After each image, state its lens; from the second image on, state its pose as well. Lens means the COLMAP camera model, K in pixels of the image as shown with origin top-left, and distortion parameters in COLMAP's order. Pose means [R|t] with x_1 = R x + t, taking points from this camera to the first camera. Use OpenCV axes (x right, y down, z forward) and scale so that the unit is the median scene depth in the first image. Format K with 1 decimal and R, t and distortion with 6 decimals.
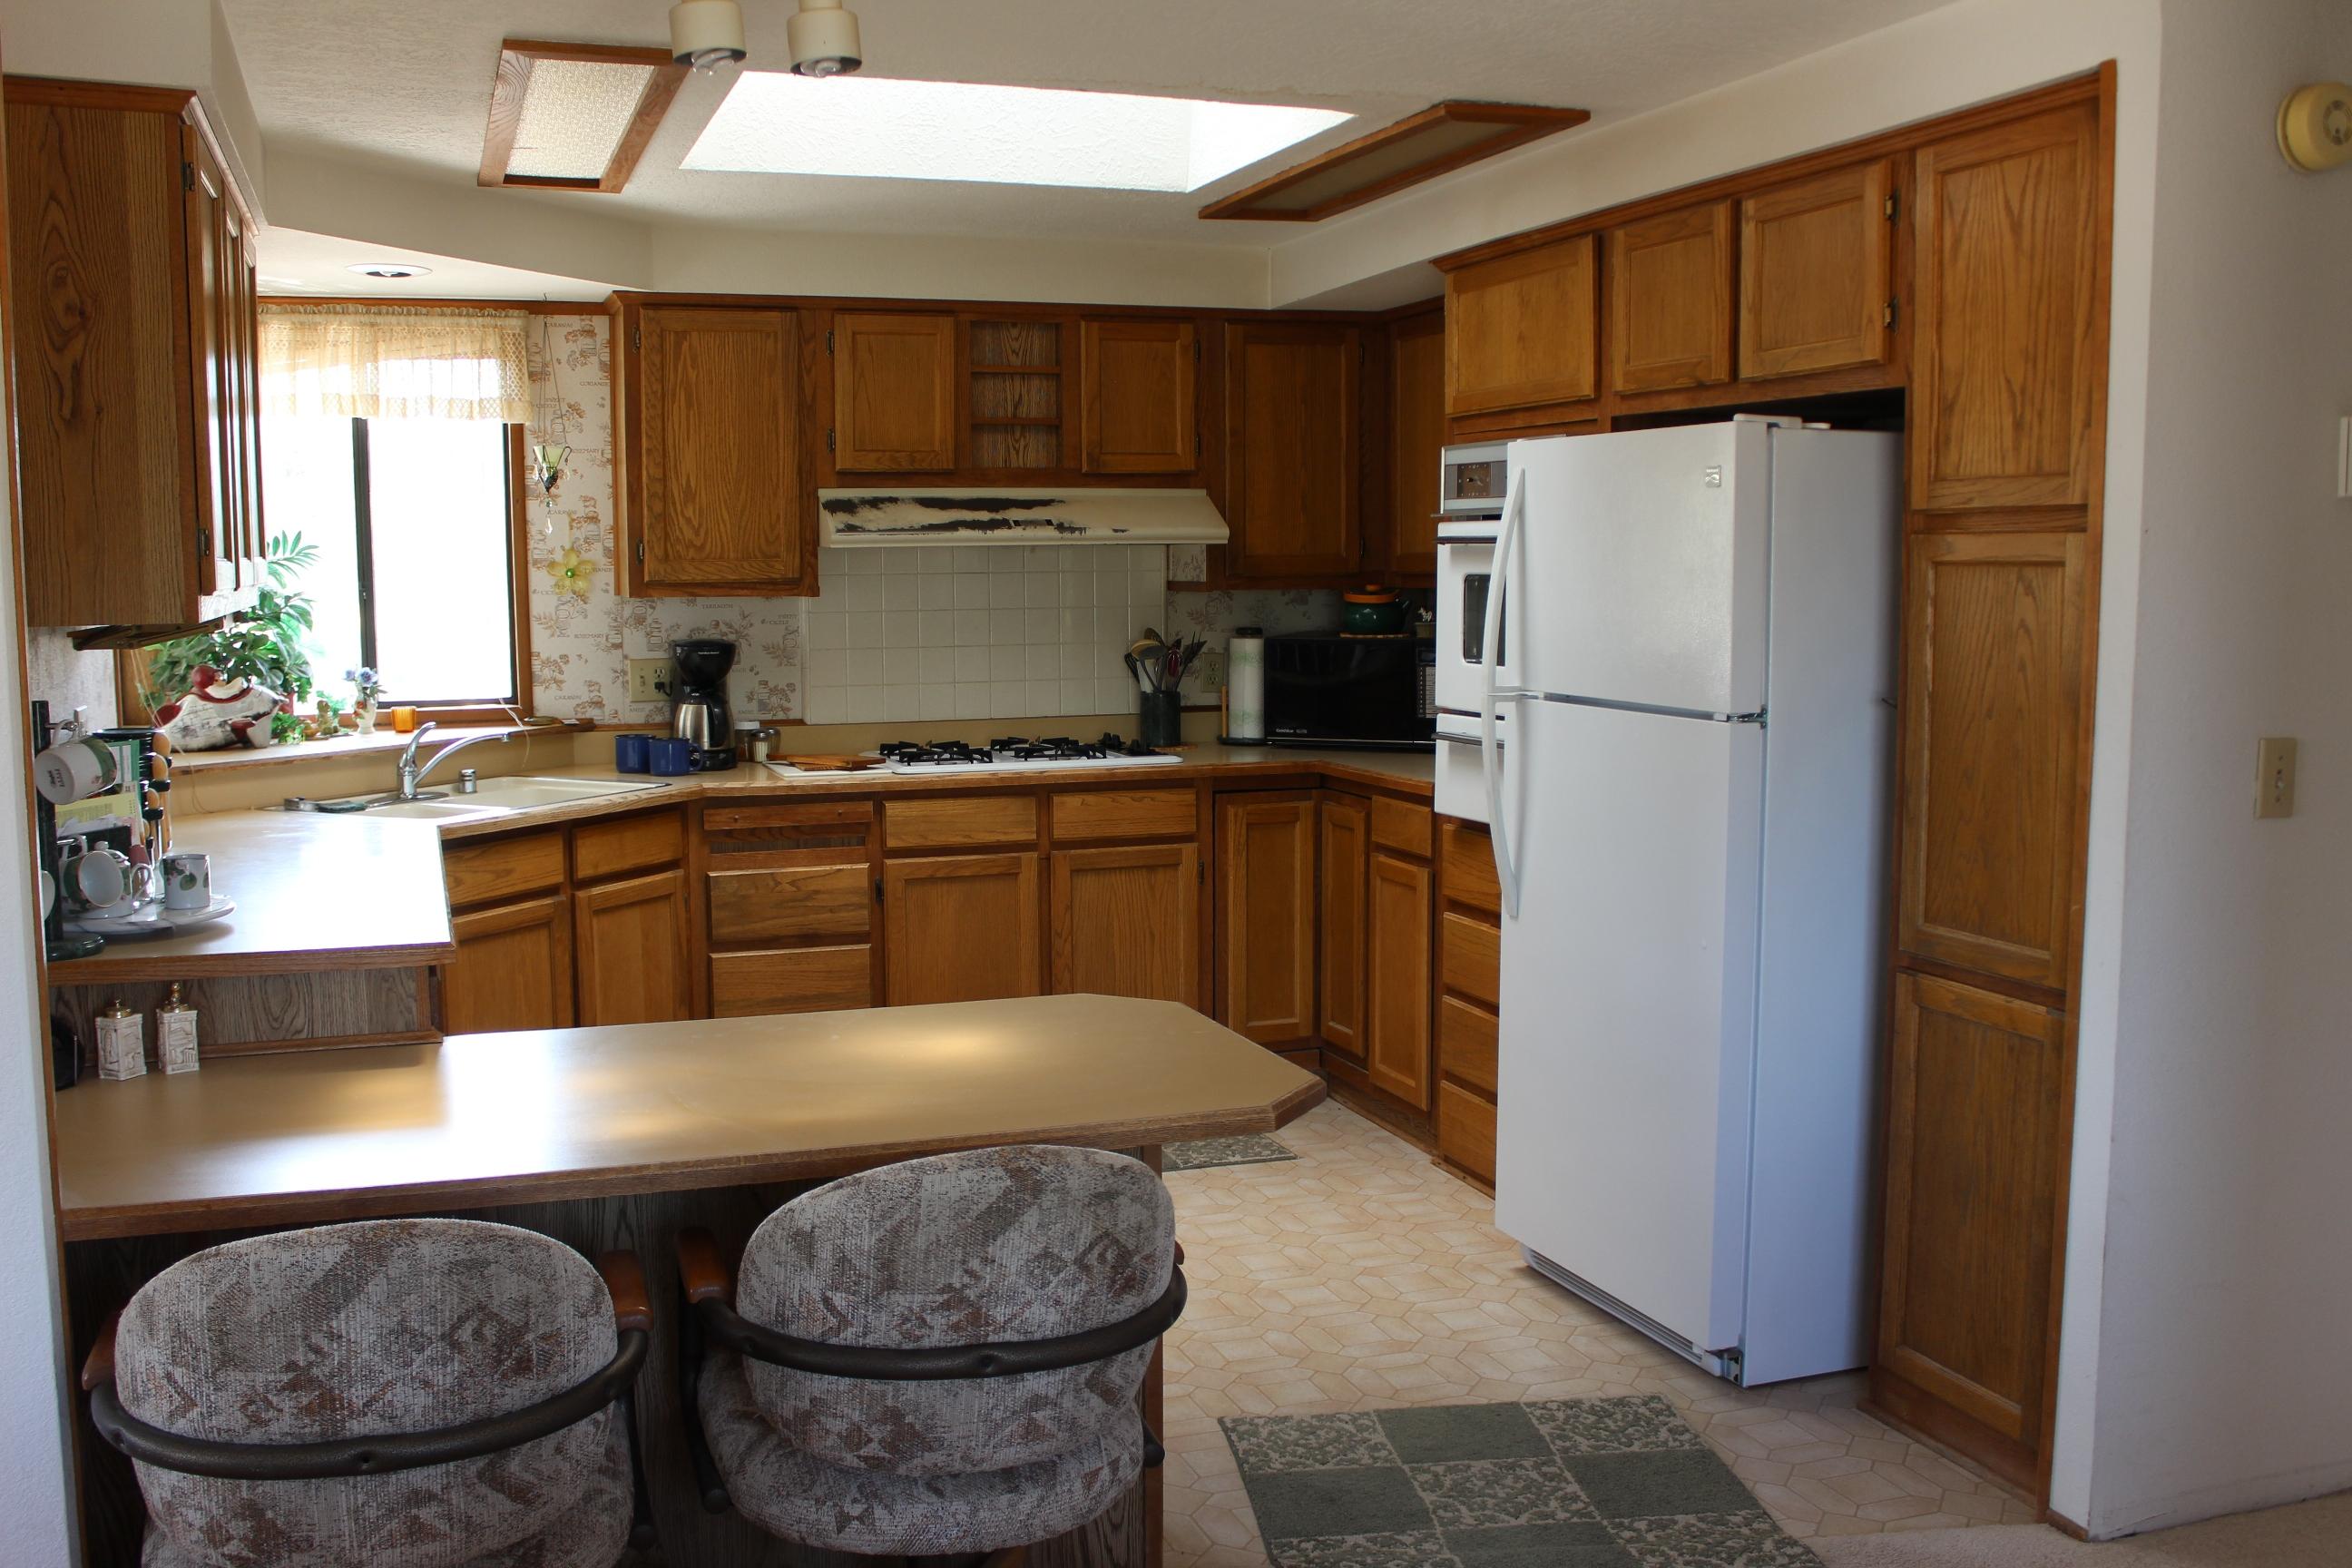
lens RADIAL K [[2154.4, 0, 1176.0], [0, 2154.4, 784.0], [0, 0, 1]] dist [-0.149962, 0.150711]
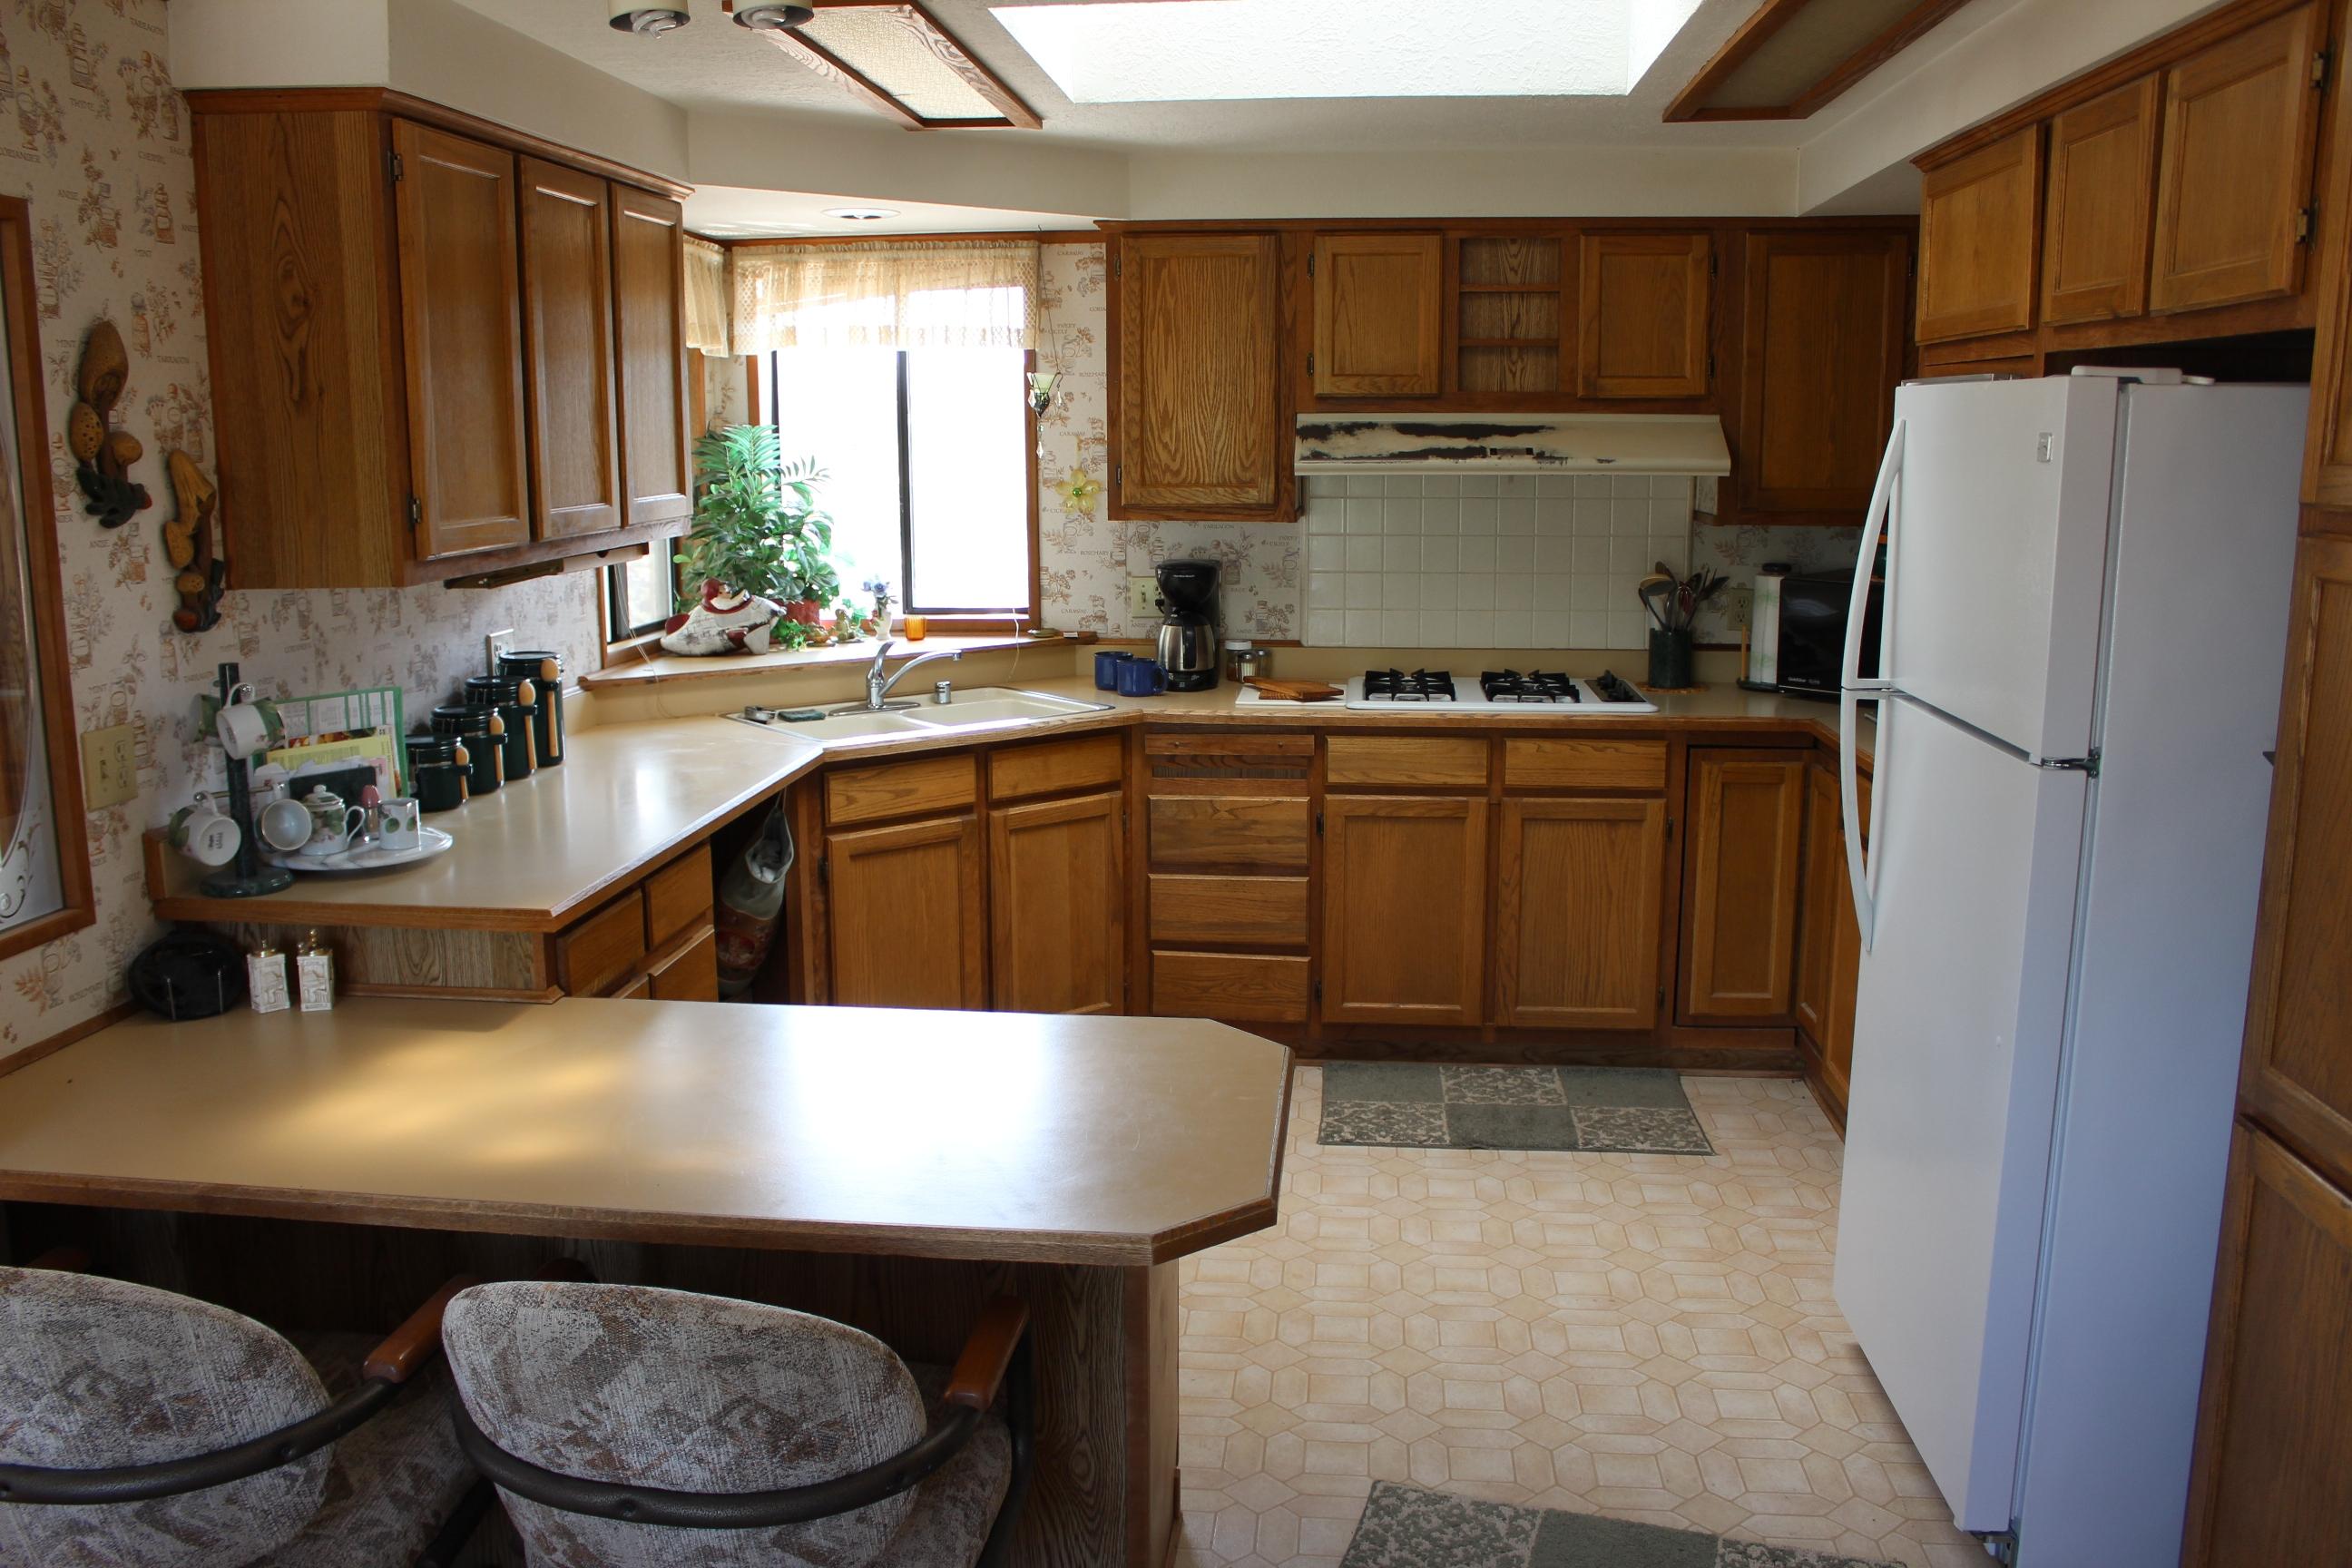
lens RADIAL K [[1945.2, 0, 1140.1], [0, 1945.2, 784.4], [0, 0, 1]] dist [-0.166872, 0.151208]
pose [[0.899645, 0.080072, -0.429218, 0.182149], [-0.045579, 0.994892, 0.090066, -0.049091], [0.434237, -0.061464, 0.898699, 0.169806]]
